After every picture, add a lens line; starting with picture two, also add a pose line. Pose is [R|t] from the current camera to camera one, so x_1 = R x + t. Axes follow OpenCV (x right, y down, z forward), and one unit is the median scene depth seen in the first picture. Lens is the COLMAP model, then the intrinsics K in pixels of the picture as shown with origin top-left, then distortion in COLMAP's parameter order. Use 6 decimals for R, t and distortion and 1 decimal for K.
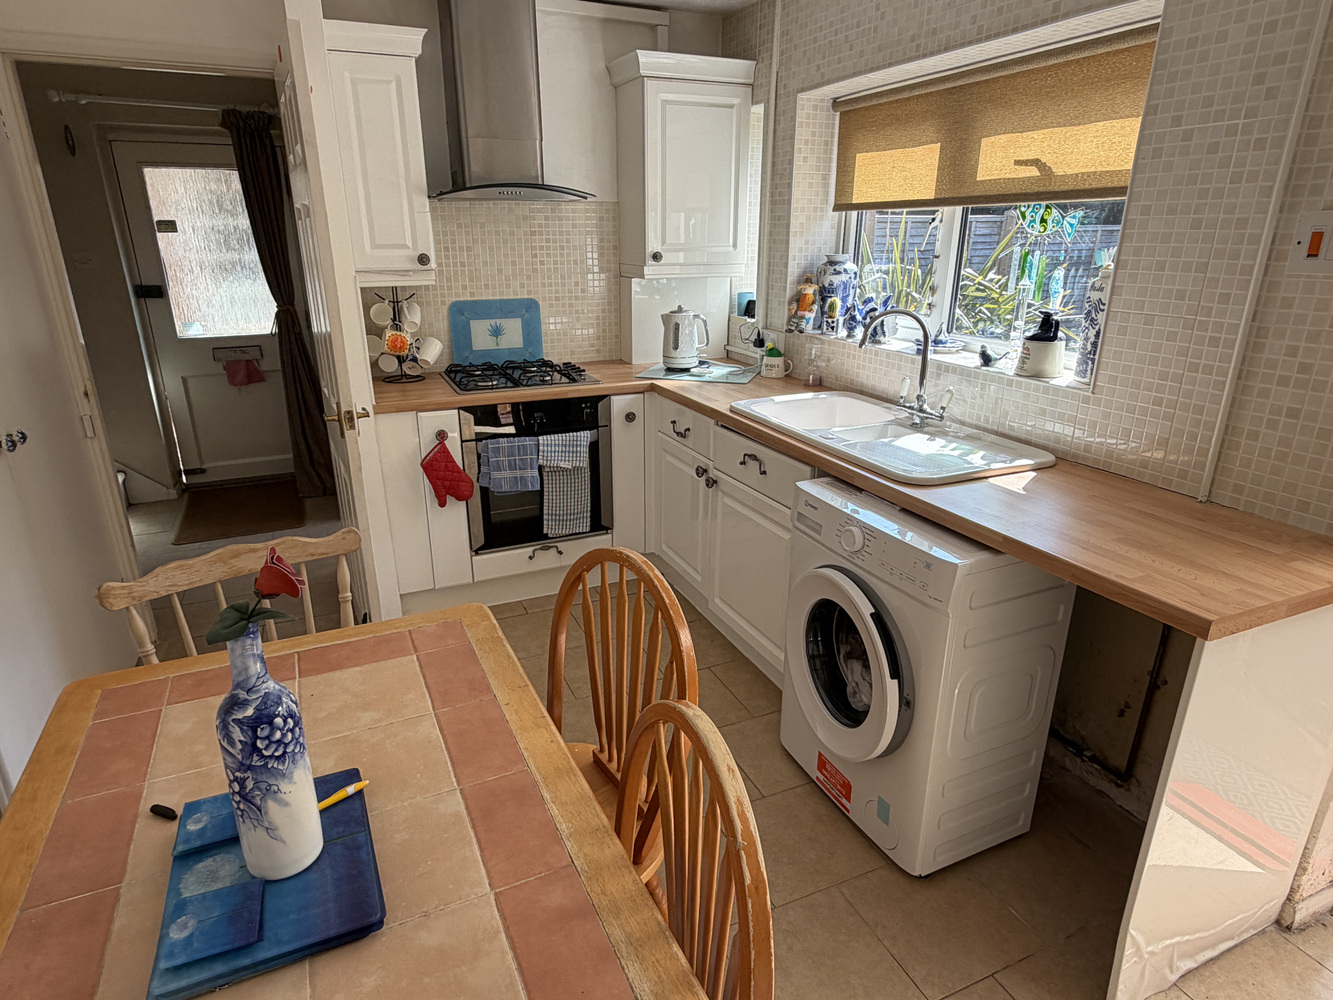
lens RADIAL K [[768.5, 0, 663.6], [0, 768.5, 502.3], [0, 0, 1]] dist [0.001961, -0.000839]
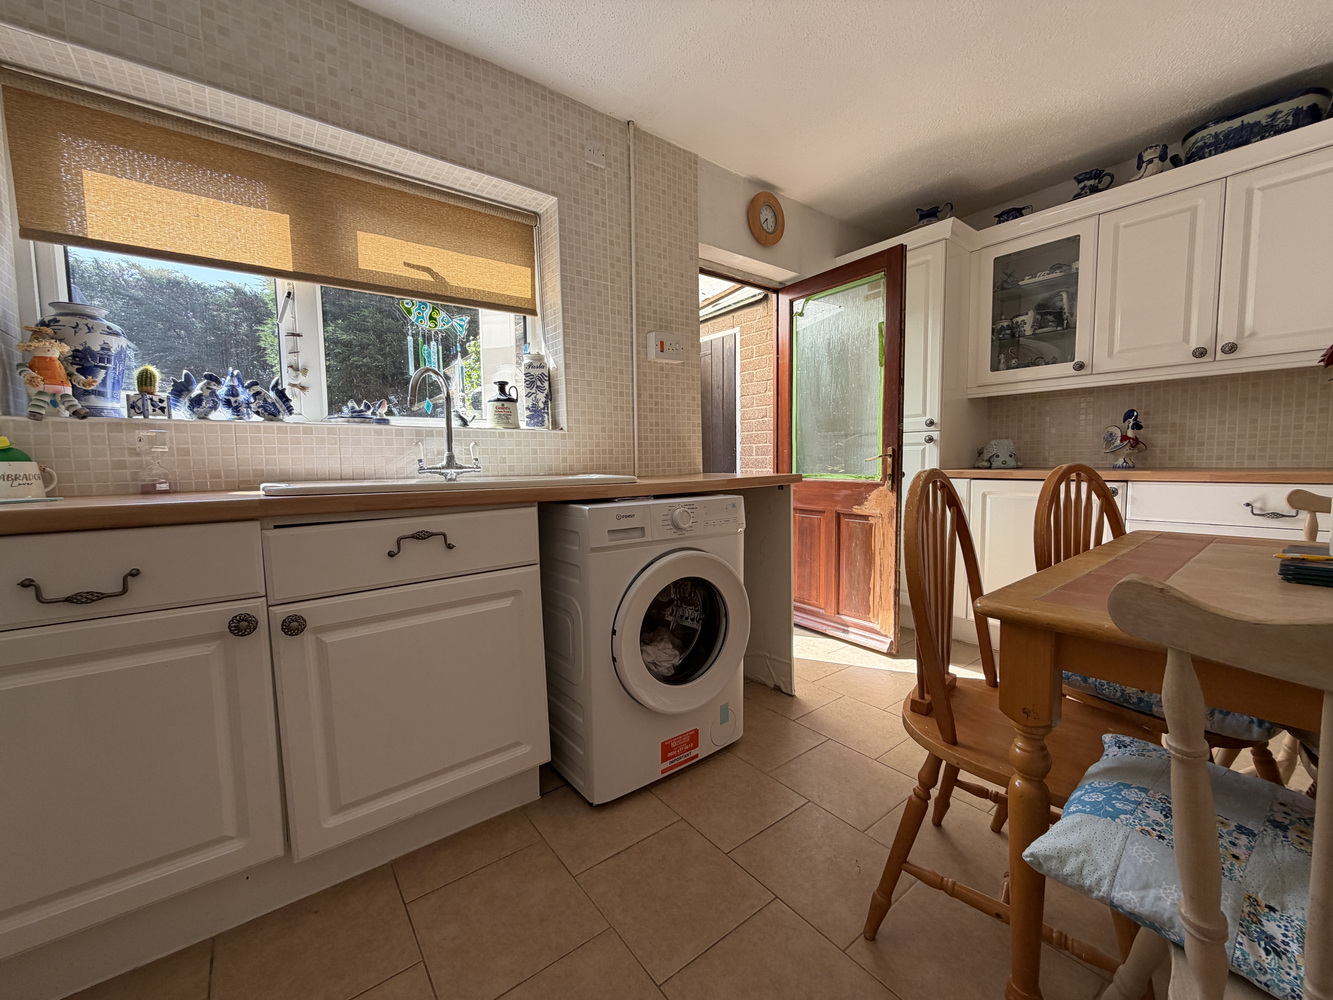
lens RADIAL K [[529.7, 0, 663.6], [0, 529.7, 497.2], [0, 0, 1]] dist [0.004028, 0.000420]
pose [[-0.230291, -0.066775, 0.970828, -0.456858], [0.340054, 0.929226, 0.144578, -0.093907], [-0.911772, 0.363429, -0.191285, 0.941307]]
